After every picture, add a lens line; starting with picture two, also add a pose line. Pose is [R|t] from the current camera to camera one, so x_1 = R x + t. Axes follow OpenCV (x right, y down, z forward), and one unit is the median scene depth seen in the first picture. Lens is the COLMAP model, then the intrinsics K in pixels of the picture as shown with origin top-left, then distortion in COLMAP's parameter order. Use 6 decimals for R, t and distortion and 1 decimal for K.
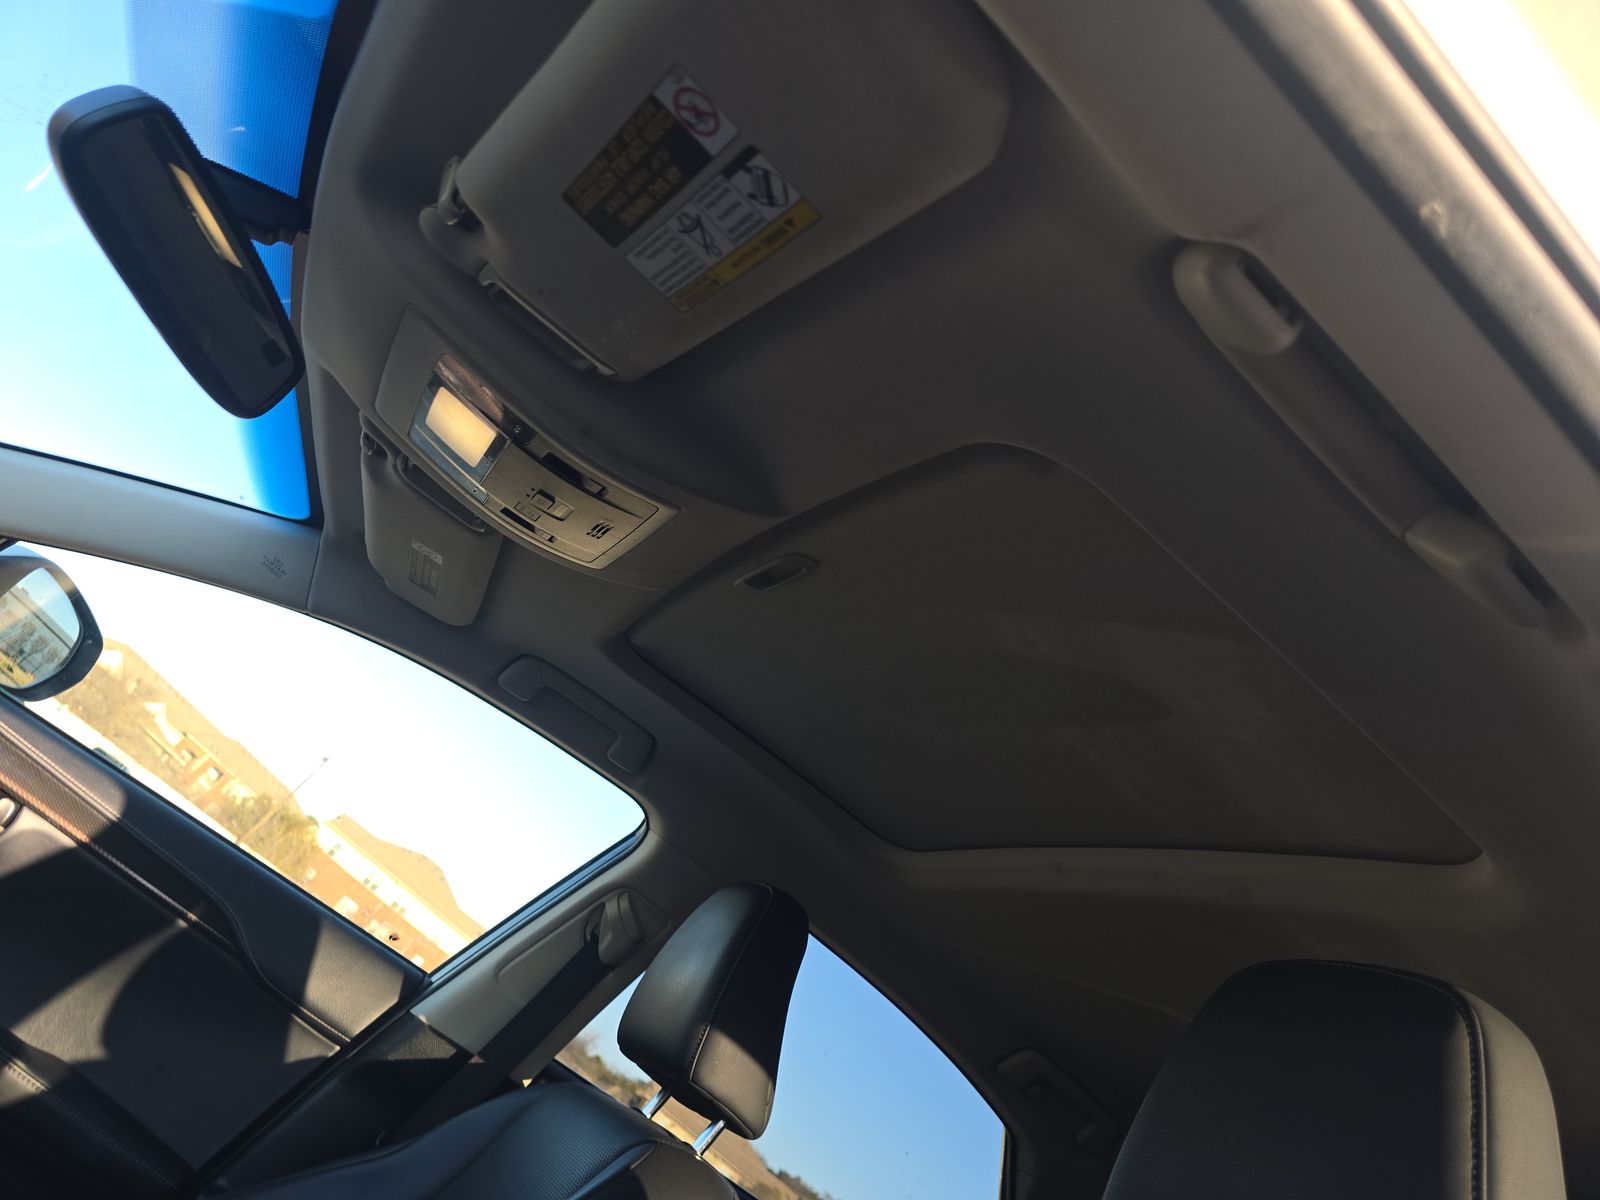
lens RADIAL K [[1098.3, 0, 809.7], [0, 1098.3, 607.0], [0, 0, 1]] dist [0.033345, -0.039345]
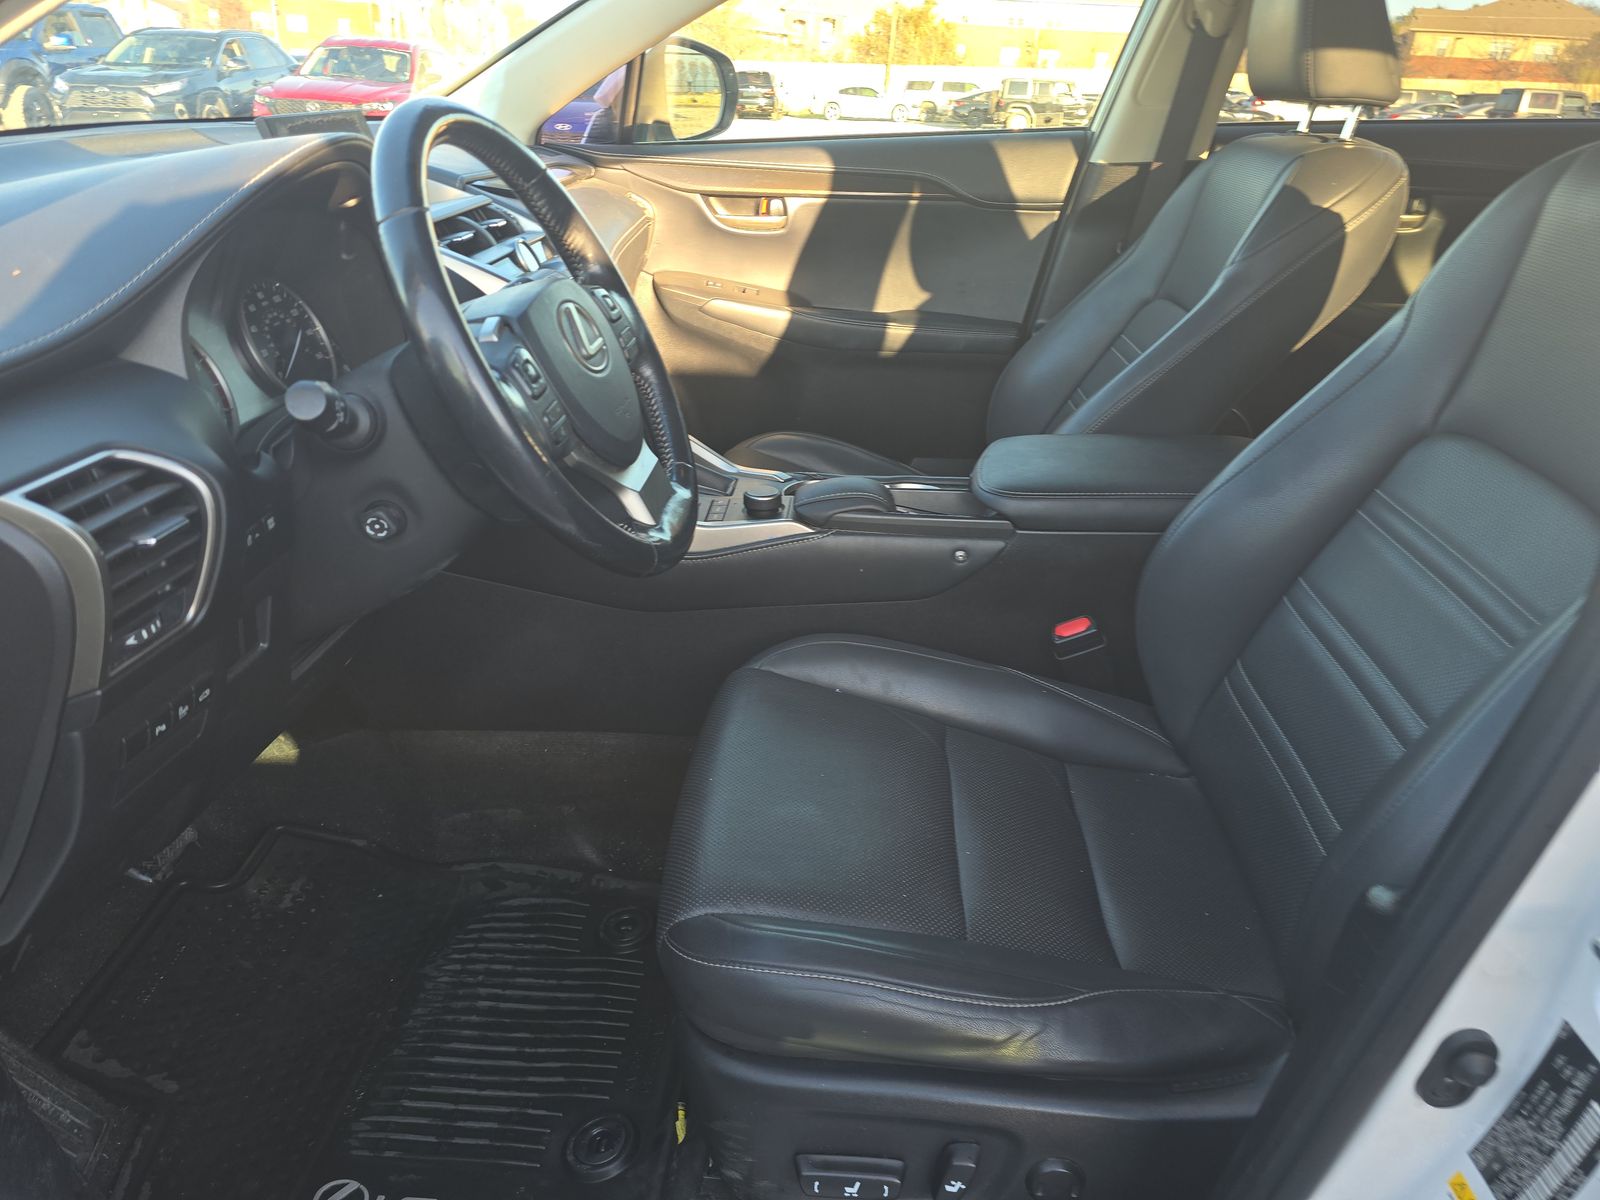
lens RADIAL K [[1098.3, 0, 792.1], [0, 1098.3, 597.7], [0, 0, 1]] dist [0.033345, -0.039345]
pose [[0.682501, -0.255997, -0.684586, 0.148816], [0.666447, 0.602523, 0.439107, -0.121093], [0.300068, -0.755931, 0.581831, -0.229076]]
